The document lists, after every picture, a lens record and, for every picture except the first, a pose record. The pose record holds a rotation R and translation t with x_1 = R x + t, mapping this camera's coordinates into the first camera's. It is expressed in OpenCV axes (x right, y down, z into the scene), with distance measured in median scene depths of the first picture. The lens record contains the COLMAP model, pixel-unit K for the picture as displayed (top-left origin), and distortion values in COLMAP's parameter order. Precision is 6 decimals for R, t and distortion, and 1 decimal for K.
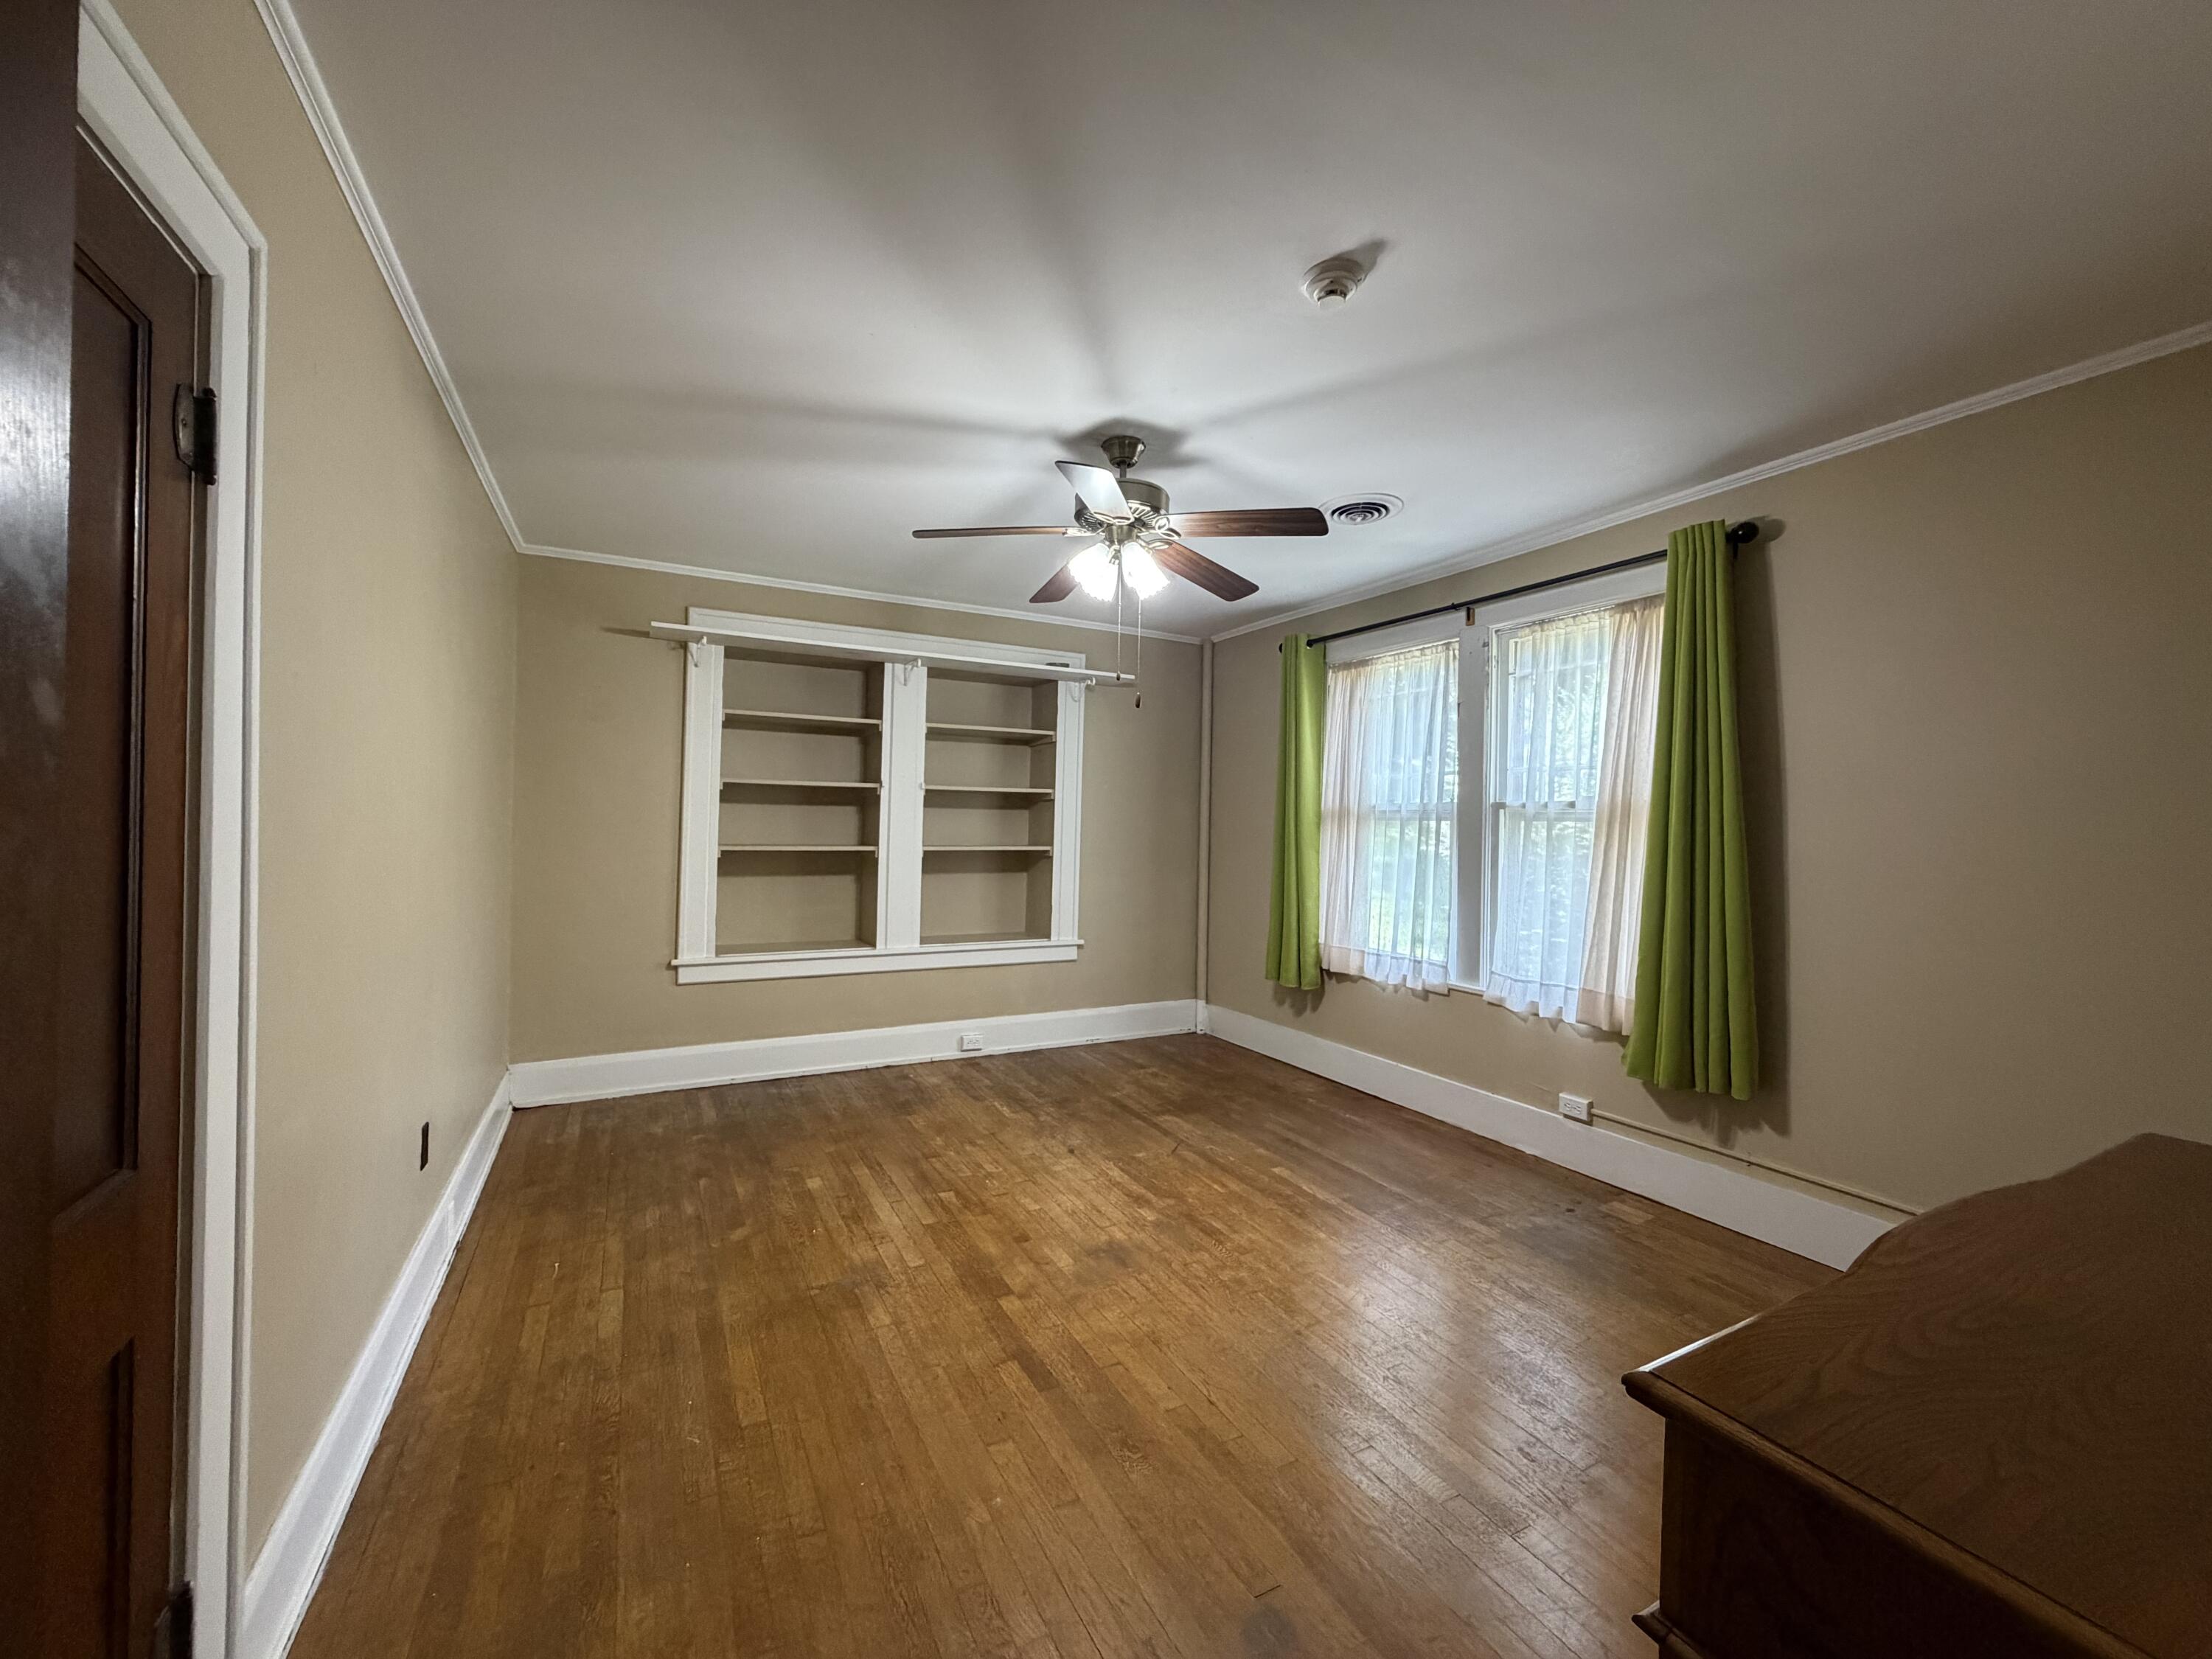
lens RADIAL K [[880.9, 0, 1098.7], [0, 880.9, 826.1], [0, 0, 1]] dist [0.001411, -0.000035]
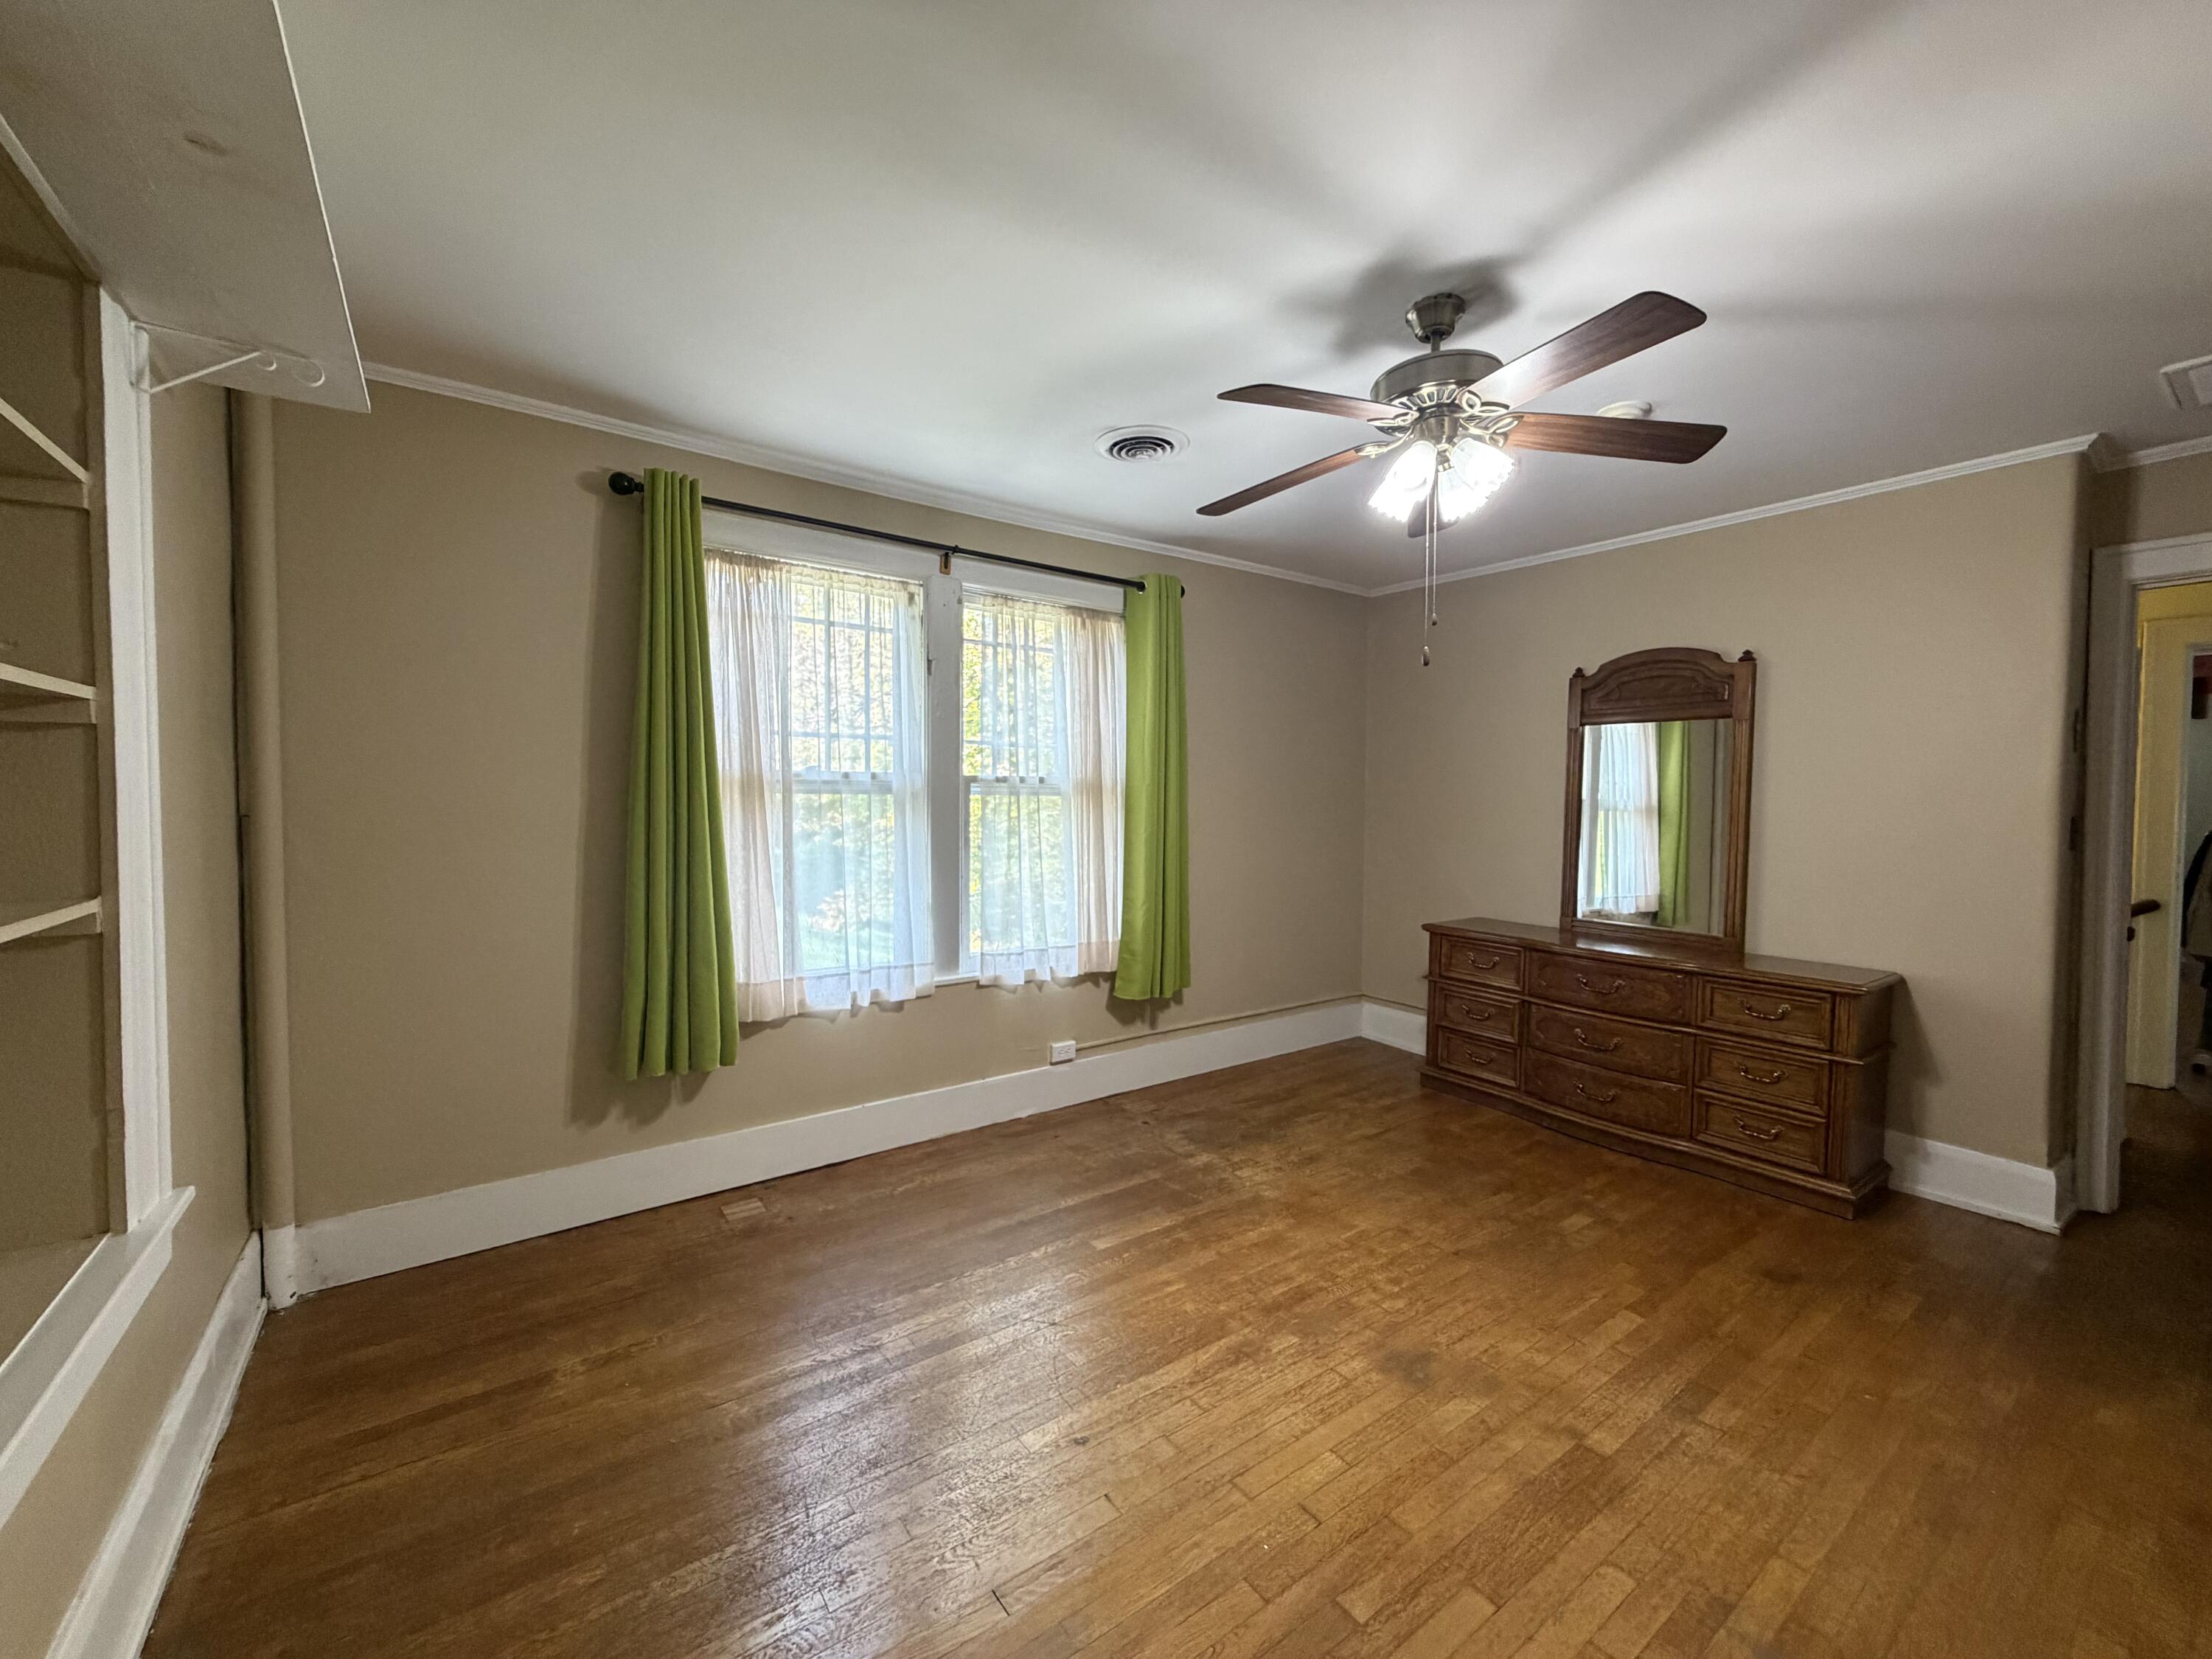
lens RADIAL K [[880.9, 0, 1098.7], [0, 880.9, 826.1], [0, 0, 1]] dist [0.001411, -0.000035]
pose [[-0.143266, -0.049663, 0.988437, -0.466696], [-0.007813, 0.998766, 0.049050, -0.018449], [-0.989653, -0.000695, -0.143477, 0.935233]]
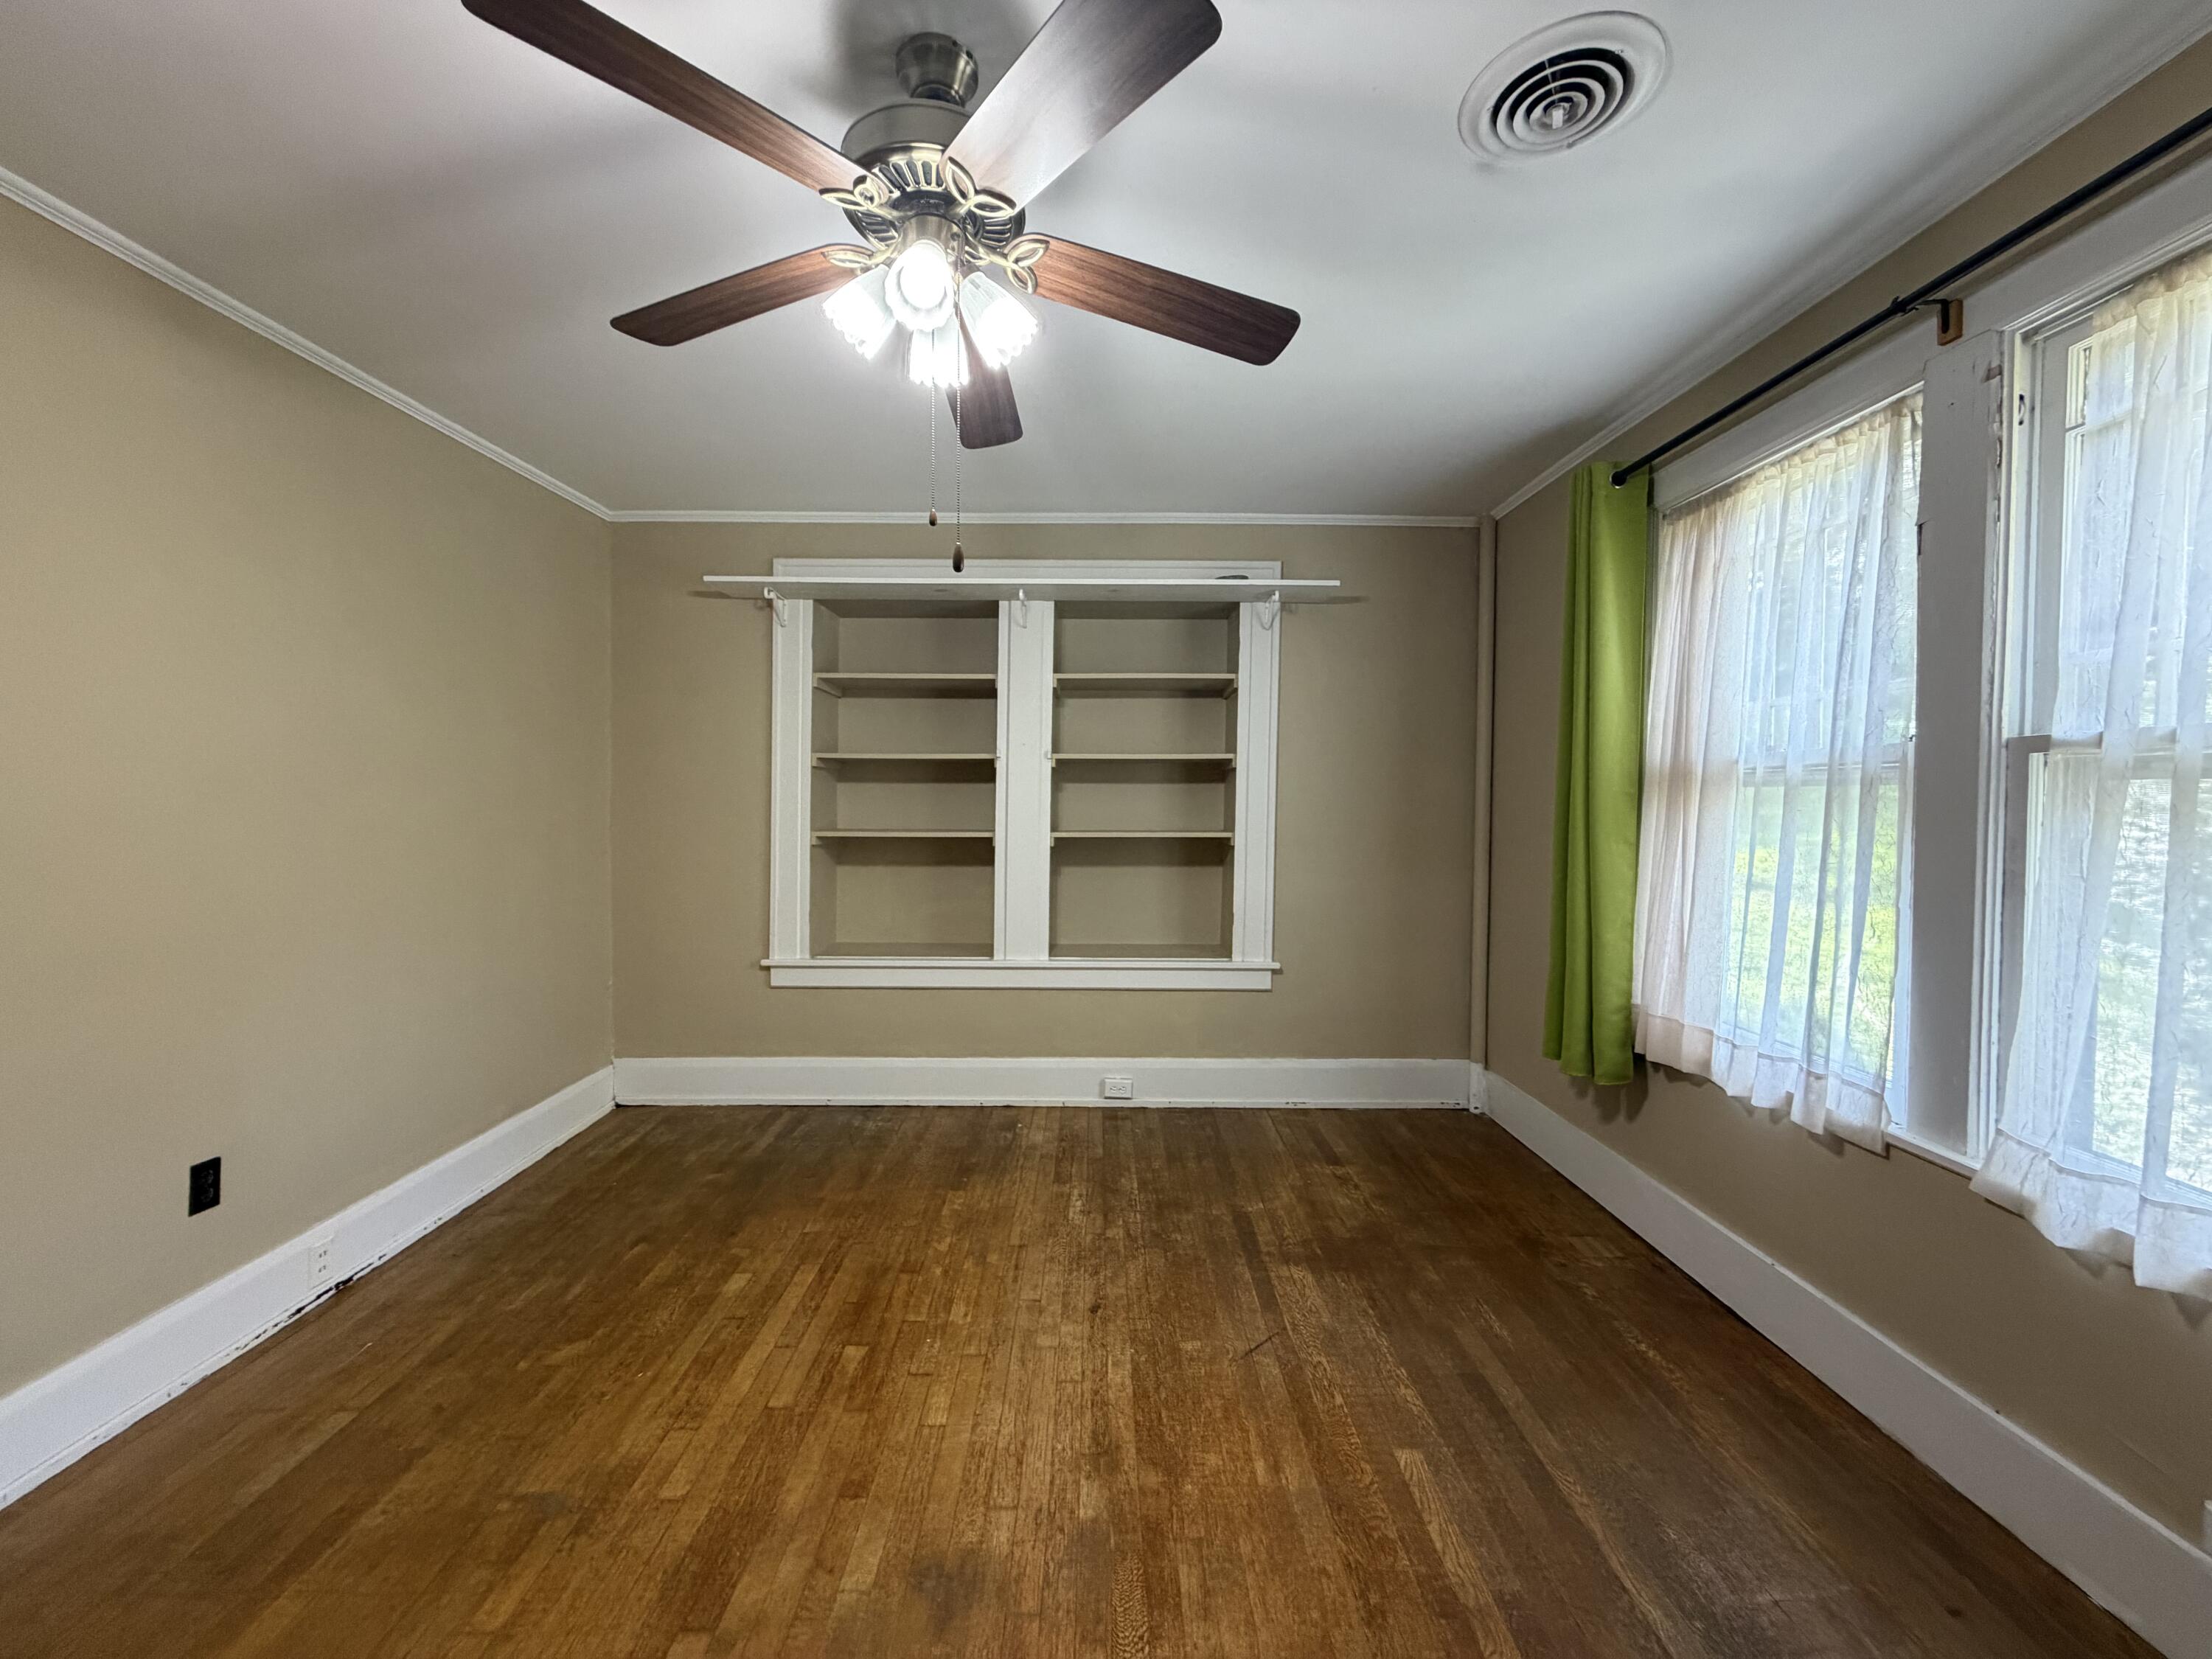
lens RADIAL K [[880.9, 0, 1098.7], [0, 880.9, 826.1], [0, 0, 1]] dist [0.001411, -0.000035]
pose [[0.885840, 0.000197, -0.463990, 0.237566], [0.010264, 0.999747, 0.020021, 0.002895], [0.463877, -0.022497, 0.885614, 0.385599]]
